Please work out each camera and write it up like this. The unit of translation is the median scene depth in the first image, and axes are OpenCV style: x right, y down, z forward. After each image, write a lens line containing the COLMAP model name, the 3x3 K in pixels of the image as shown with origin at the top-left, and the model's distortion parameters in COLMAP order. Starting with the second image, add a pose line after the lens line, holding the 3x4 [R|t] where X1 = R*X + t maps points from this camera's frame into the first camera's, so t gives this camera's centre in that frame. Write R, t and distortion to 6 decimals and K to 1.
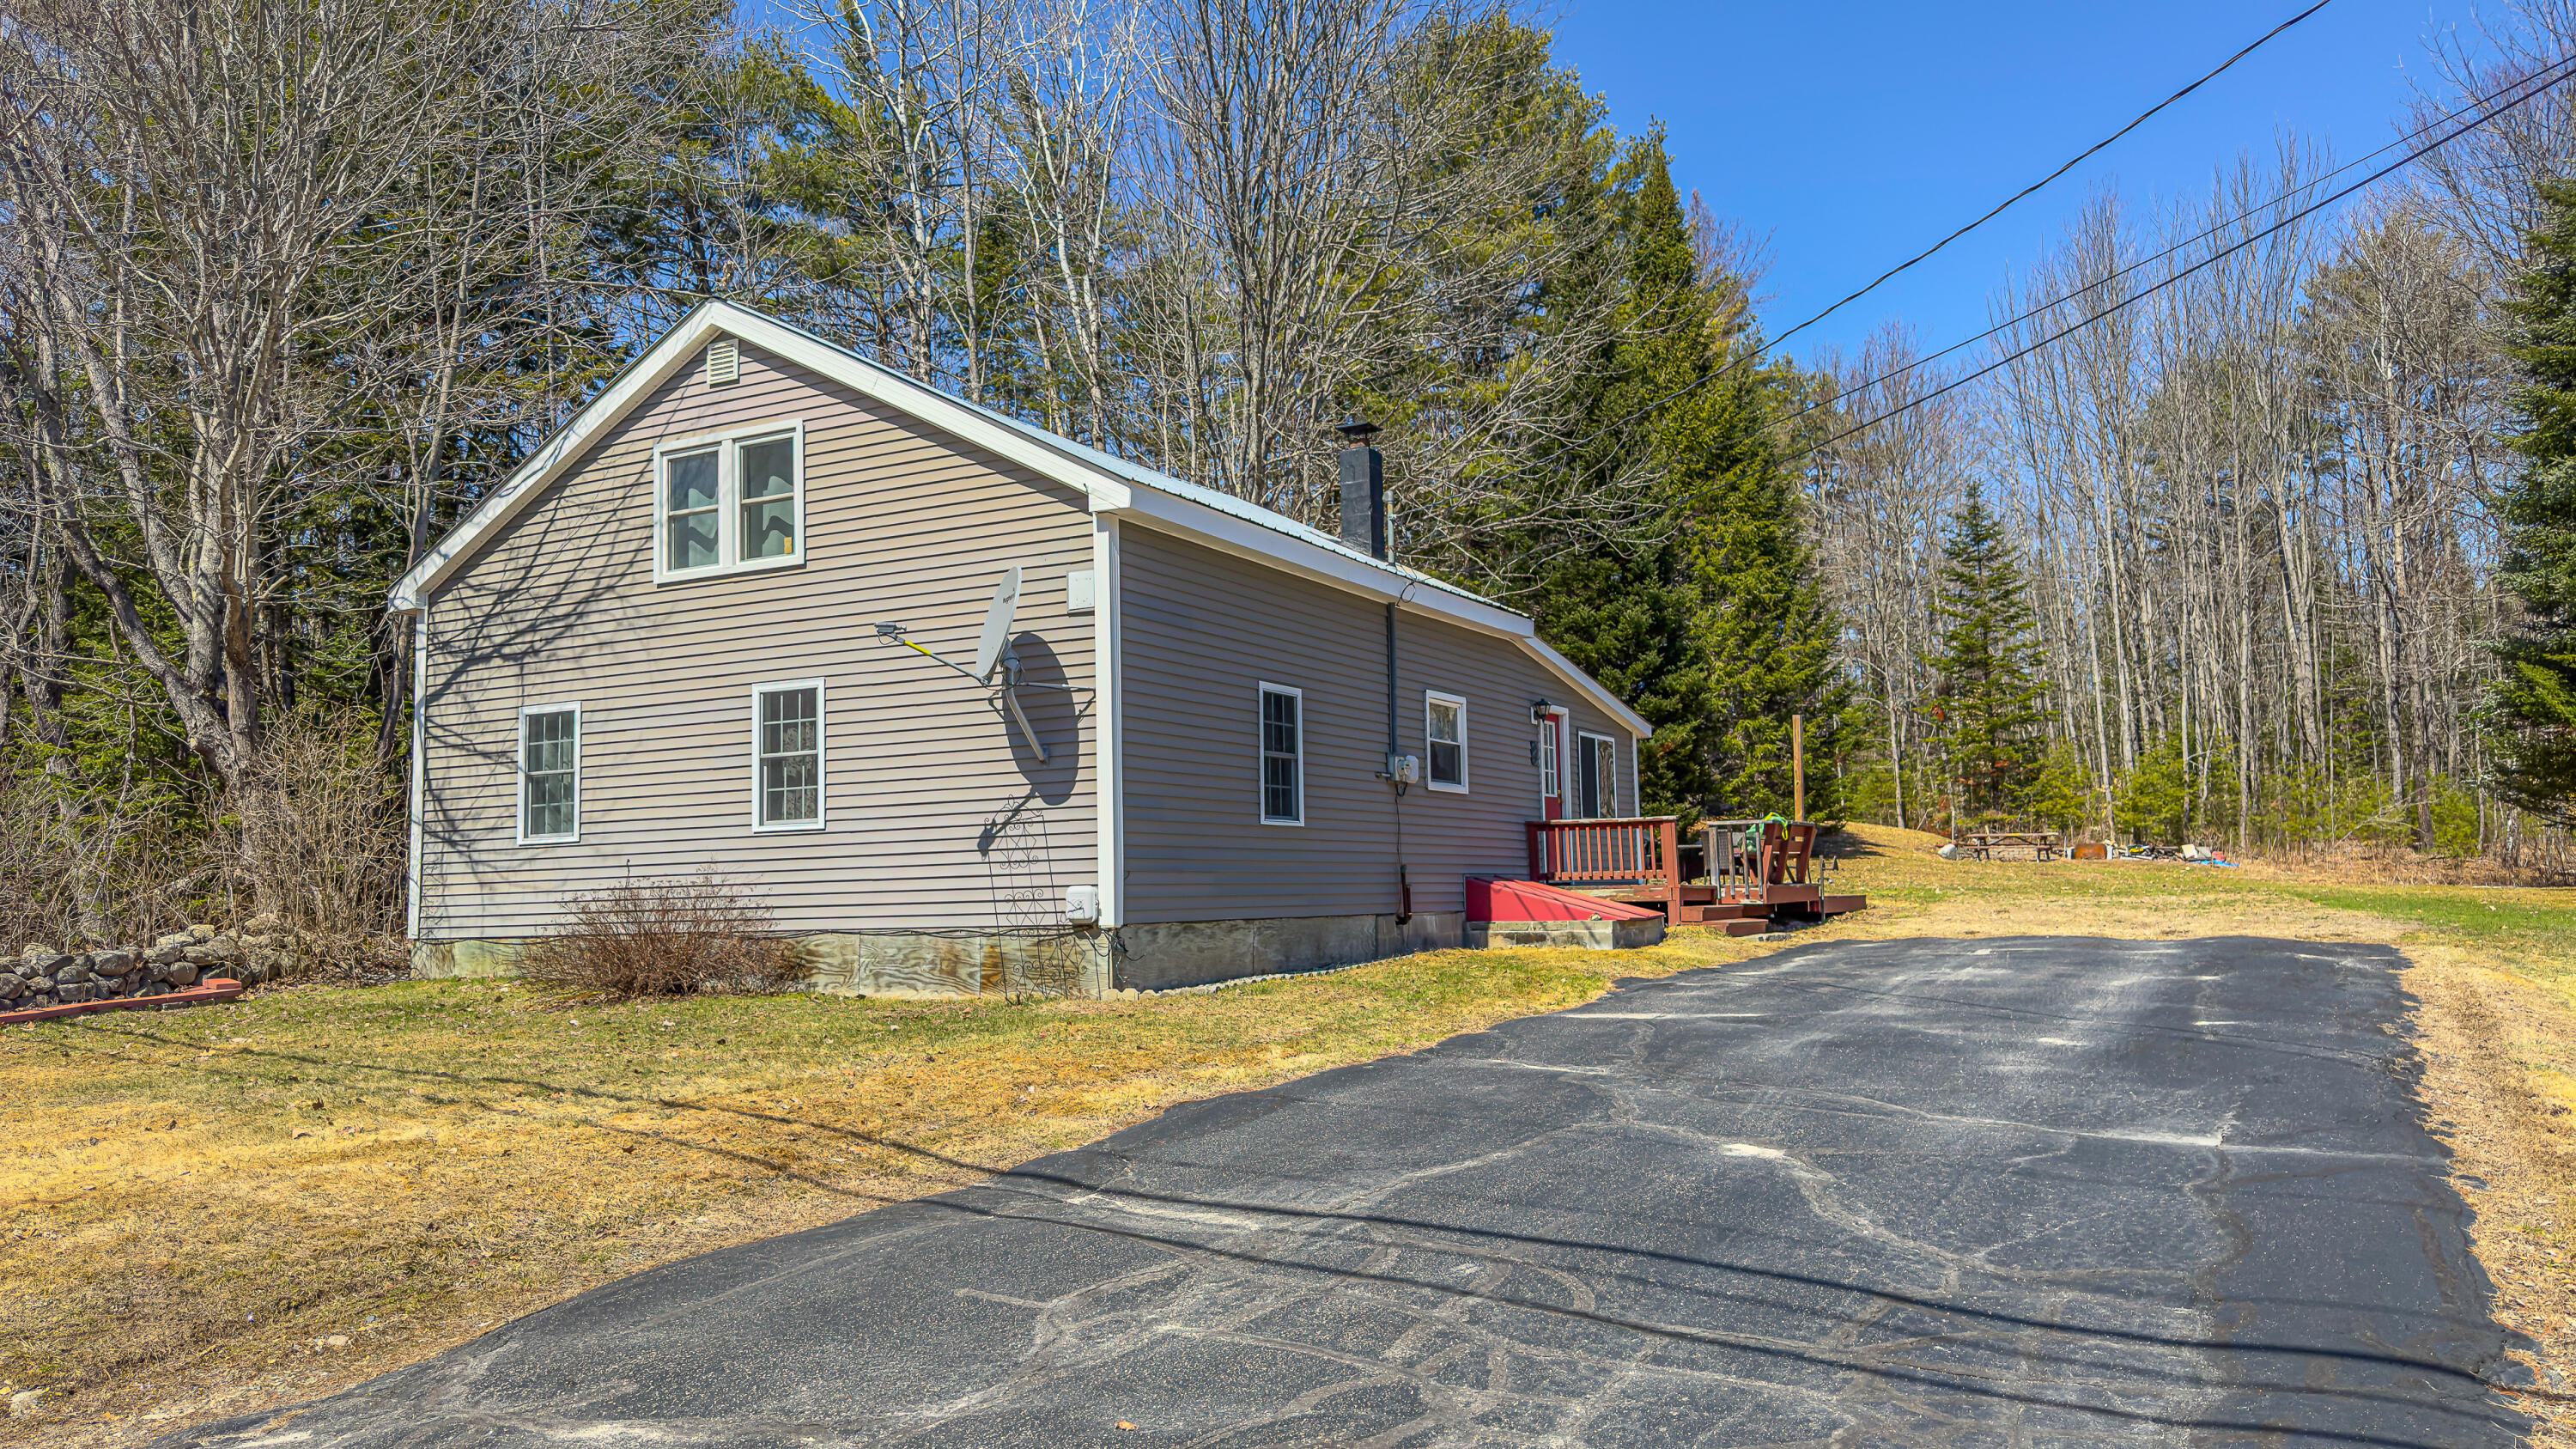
lens RADIAL K [[1839.7, 0, 1280.3], [0, 1839.7, 734.8], [0, 0, 1]] dist [0.088162, -0.090588]
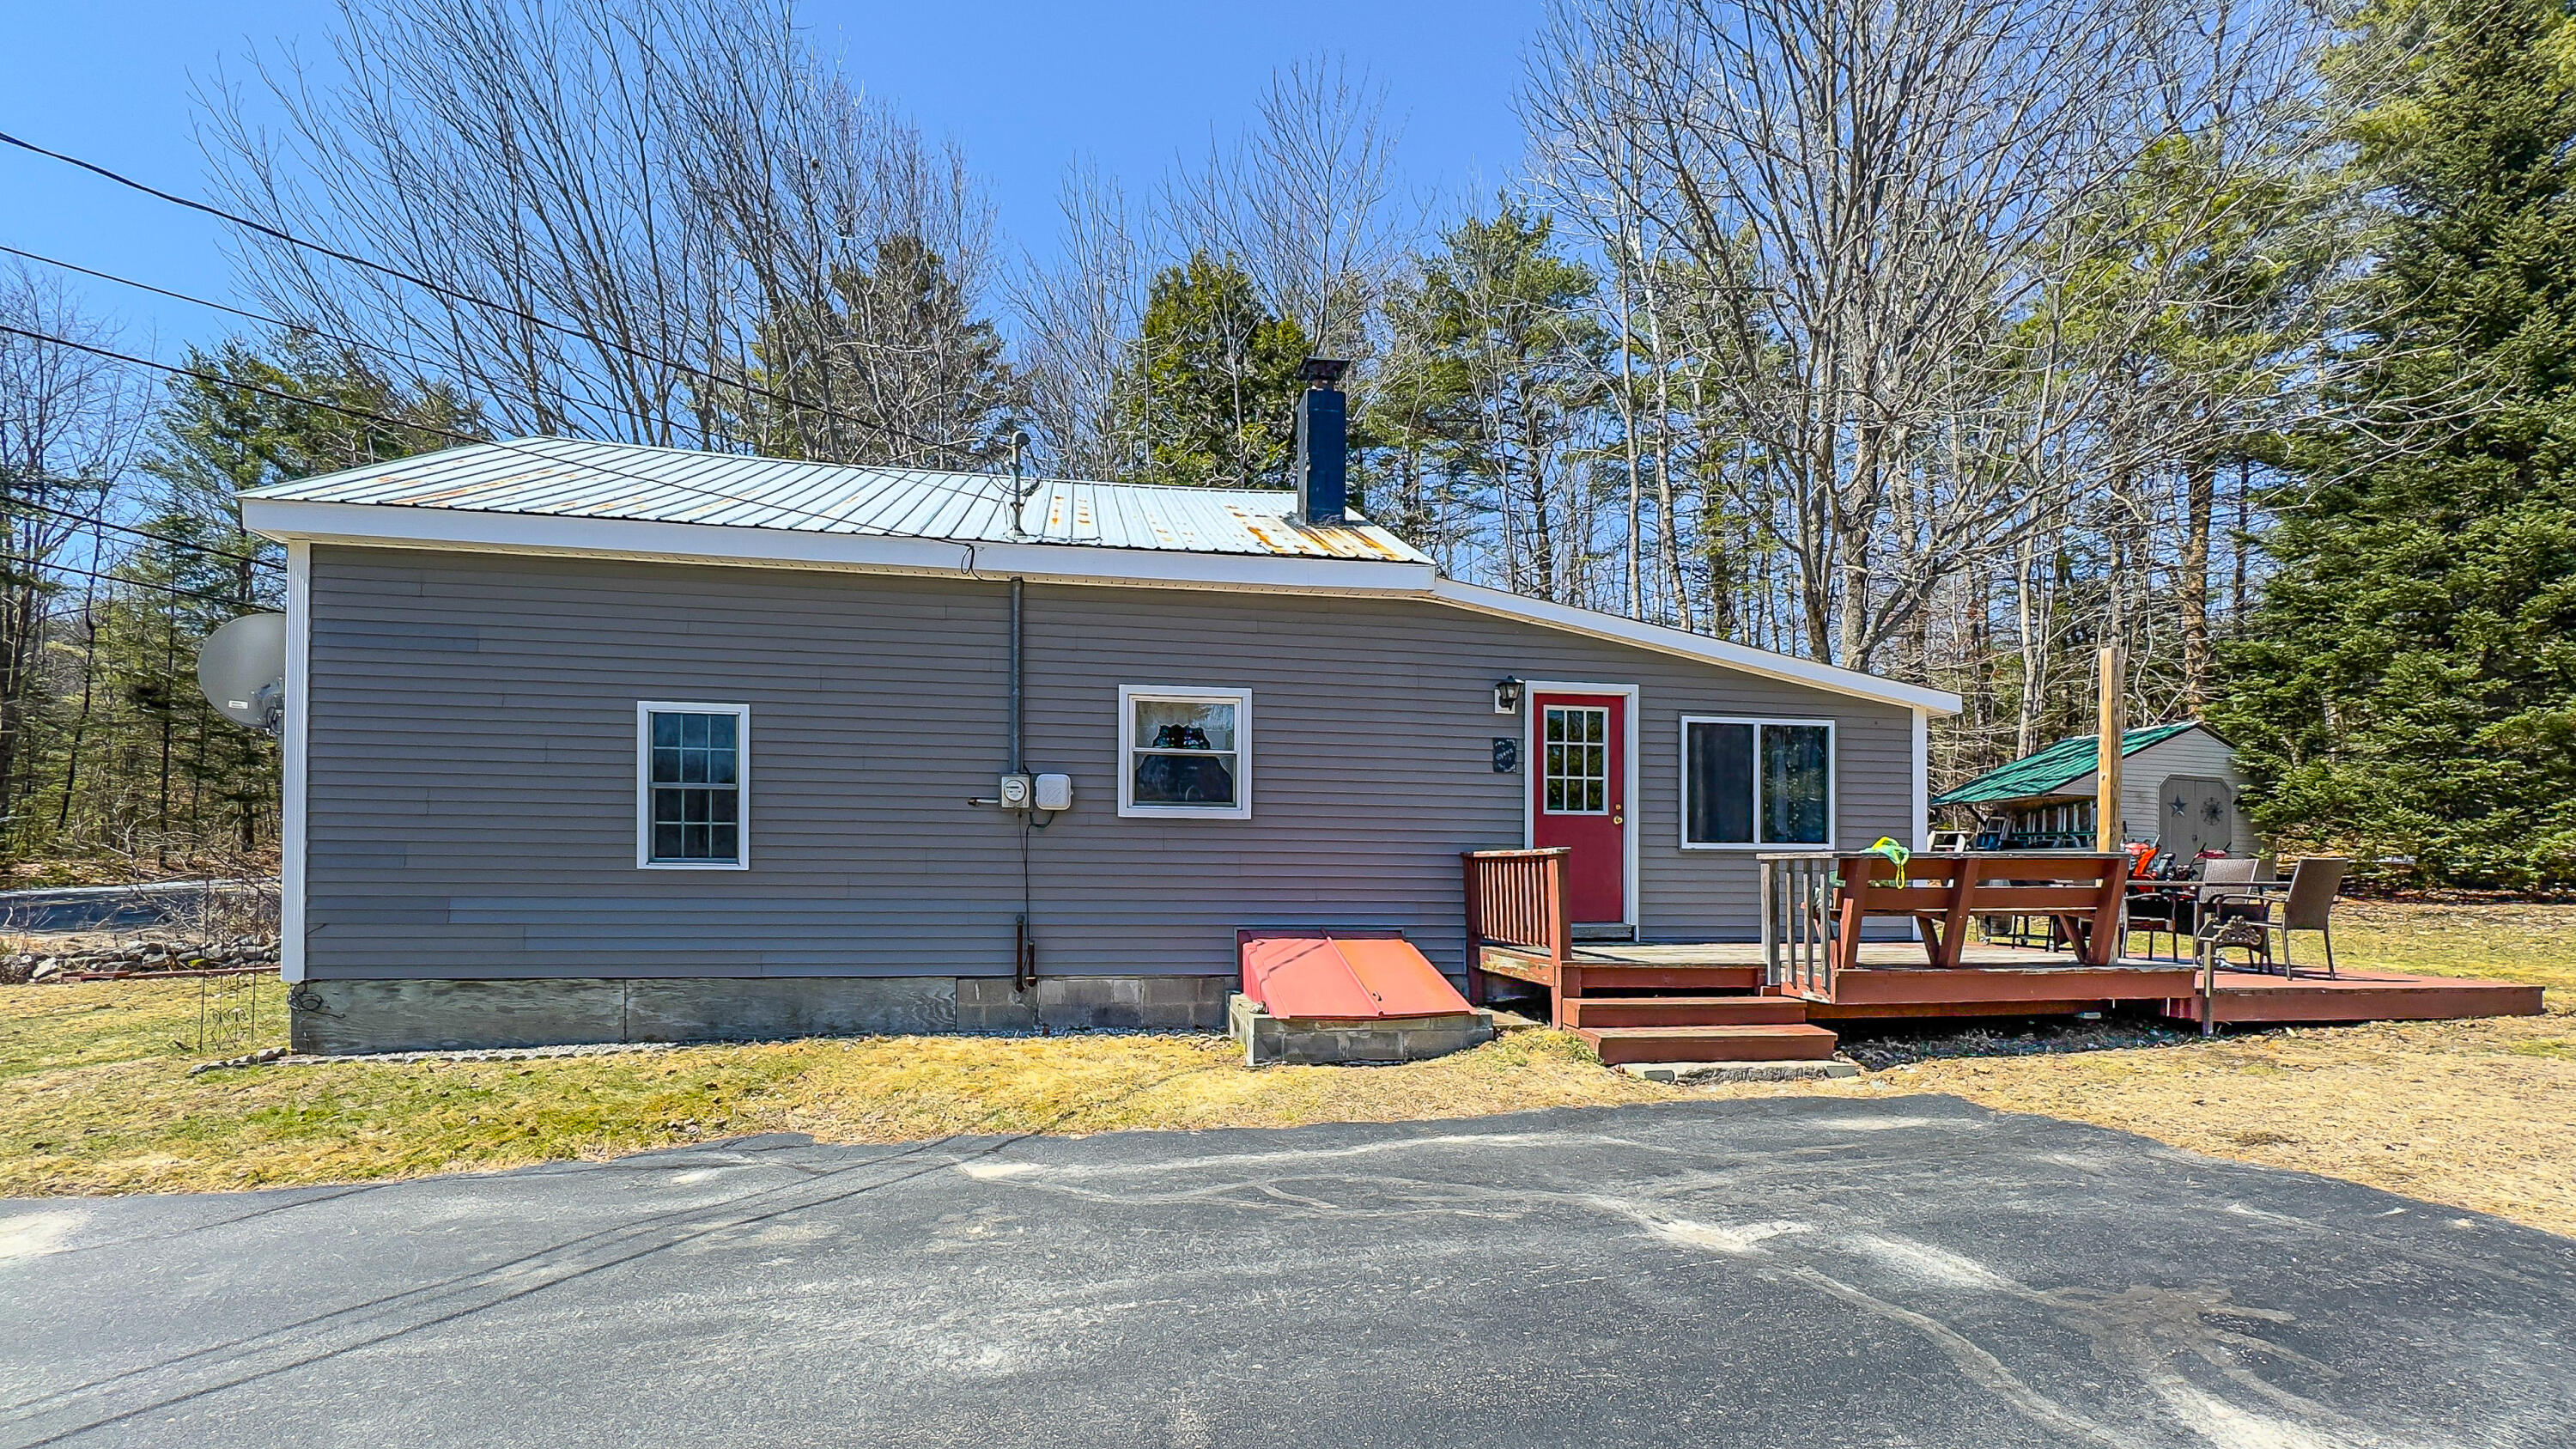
lens RADIAL K [[1075.7, 0, 1242.6], [0, 1075.7, 857.8], [0, 0, 1]] dist [0.002178, 0.000160]
pose [[0.636508, 0.016570, -0.771092, 0.569984], [0.045623, 0.997210, 0.059090, 0.026741], [0.769919, -0.072791, 0.633976, 0.912246]]
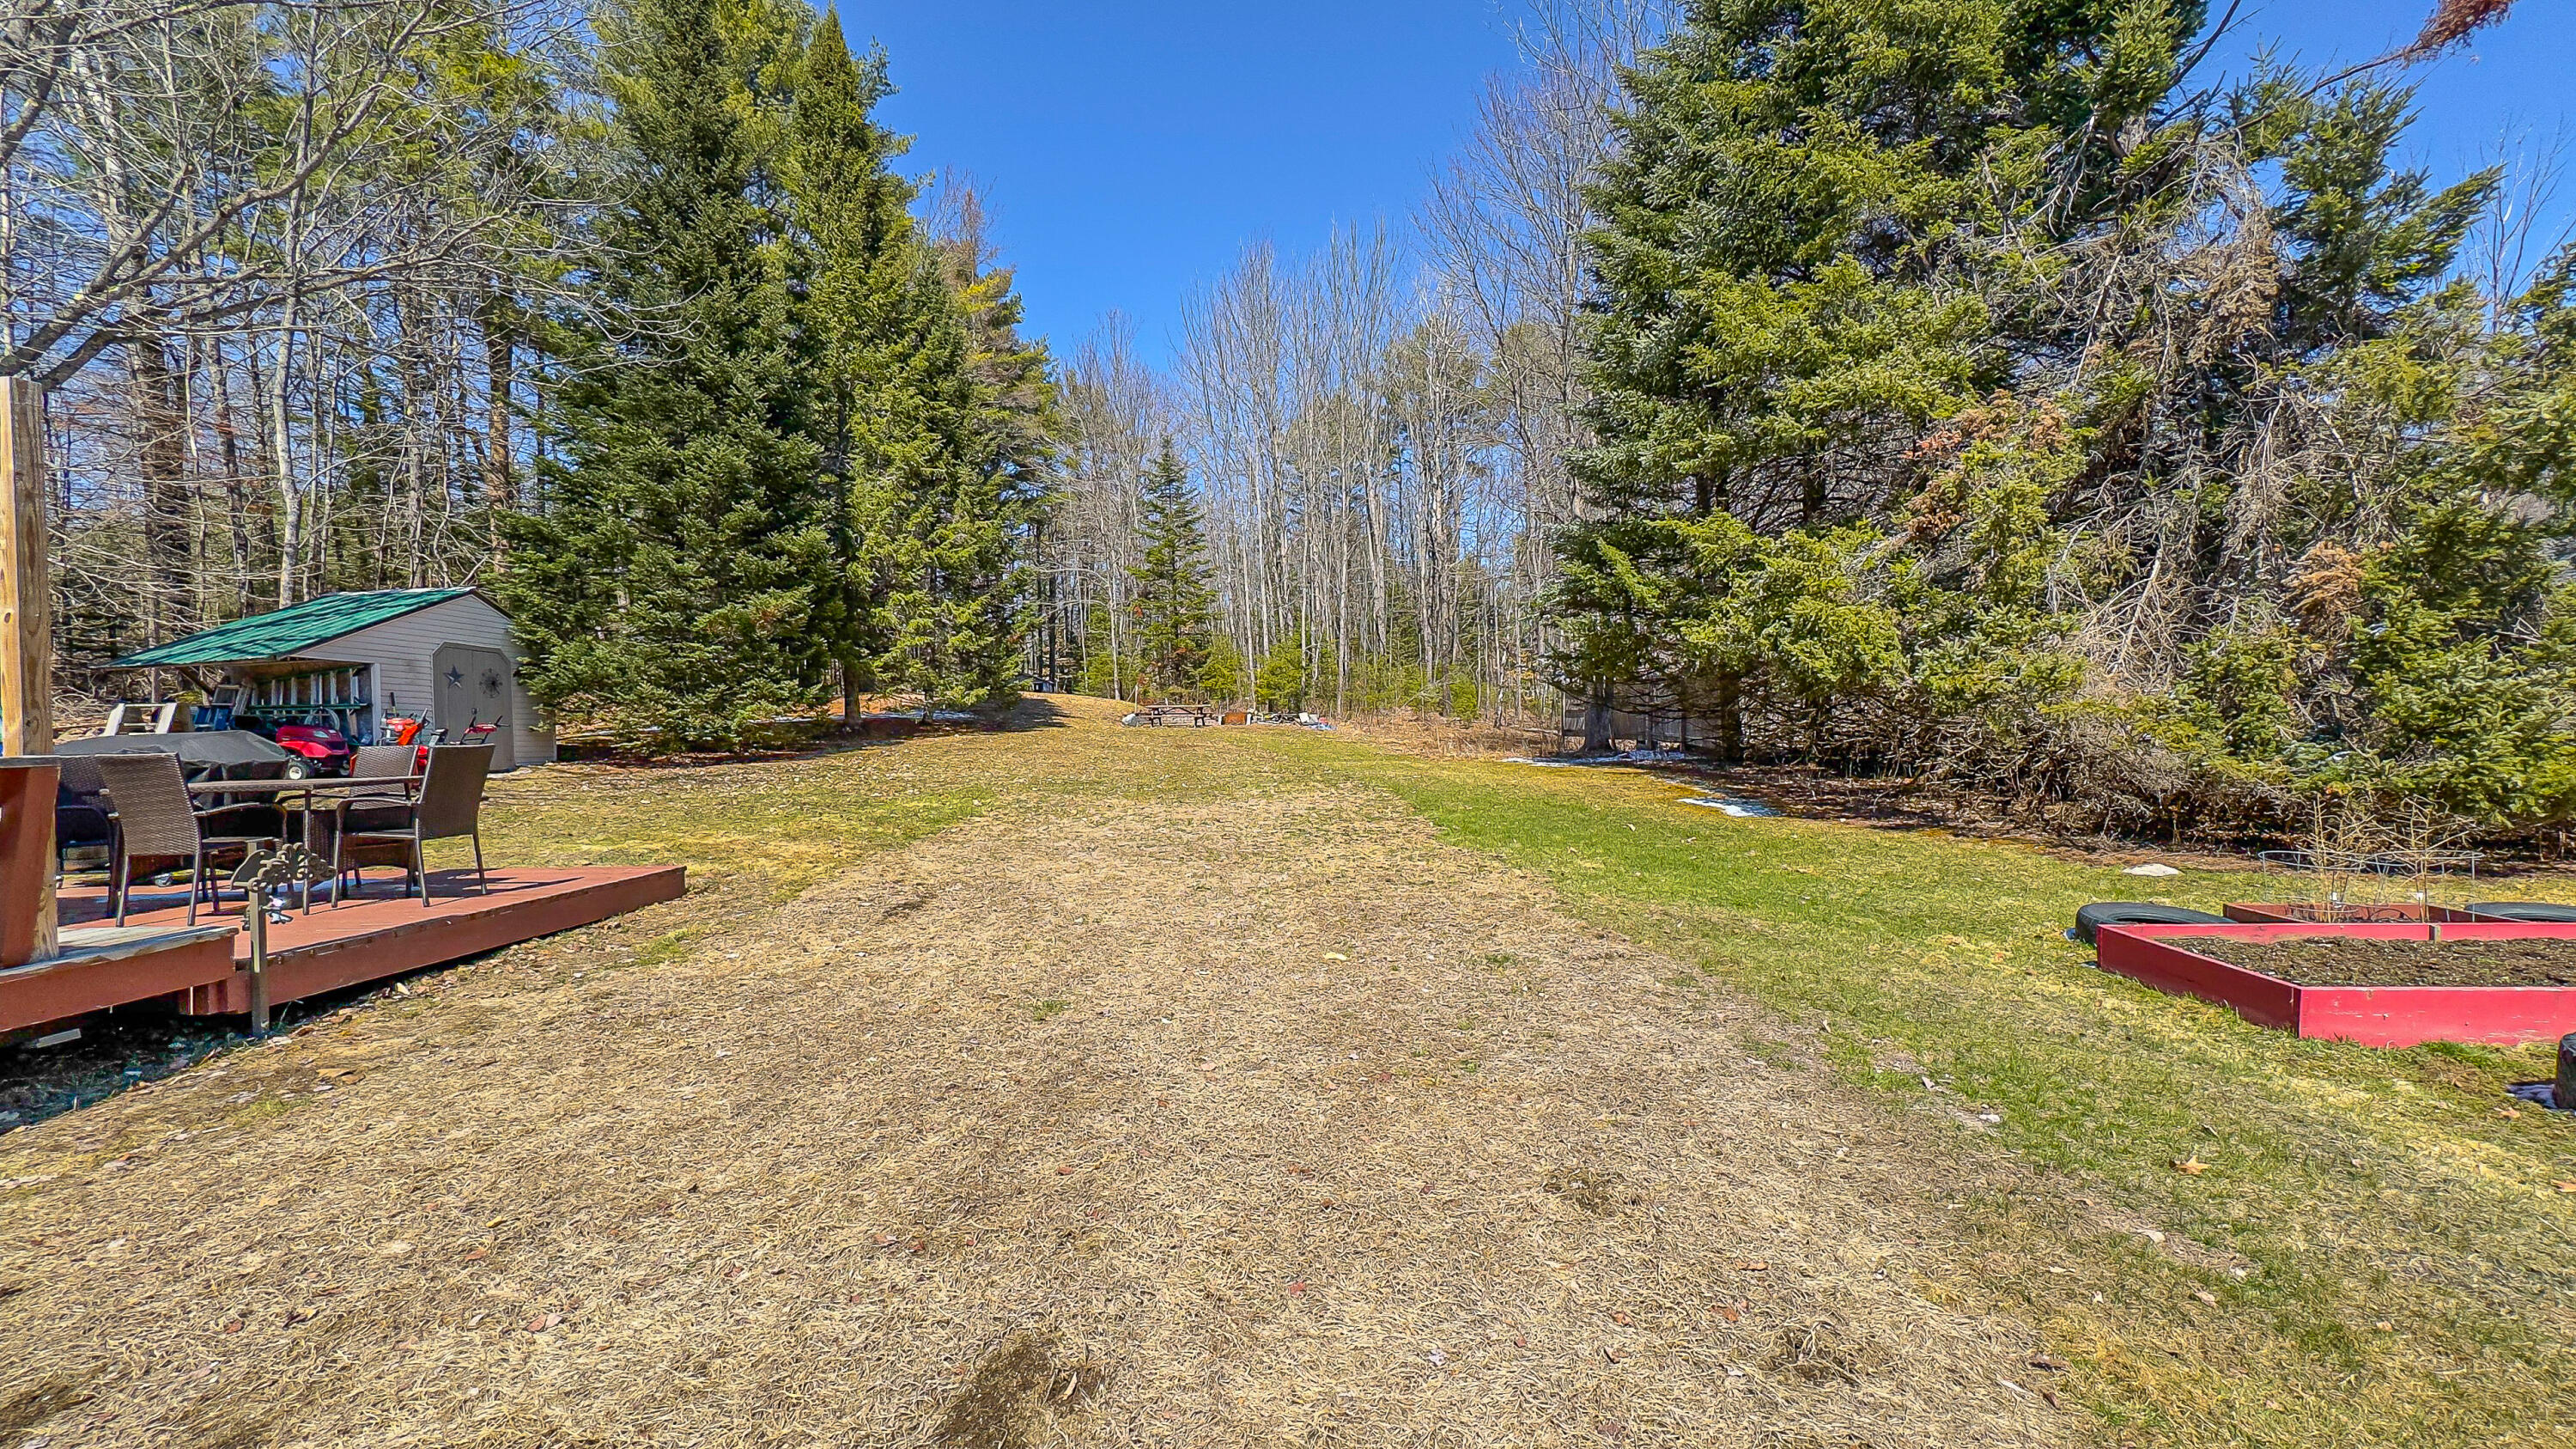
lens RADIAL K [[1029.0, 0, 1288.0], [0, 1029.0, 724.5], [0, 0, 1]] dist [0.002989, -0.000059]
pose [[0.896675, -0.009023, 0.442597, 0.608466], [-0.025987, 0.996995, 0.072974, 0.037113], [-0.441926, -0.076936, 0.893746, 1.153162]]
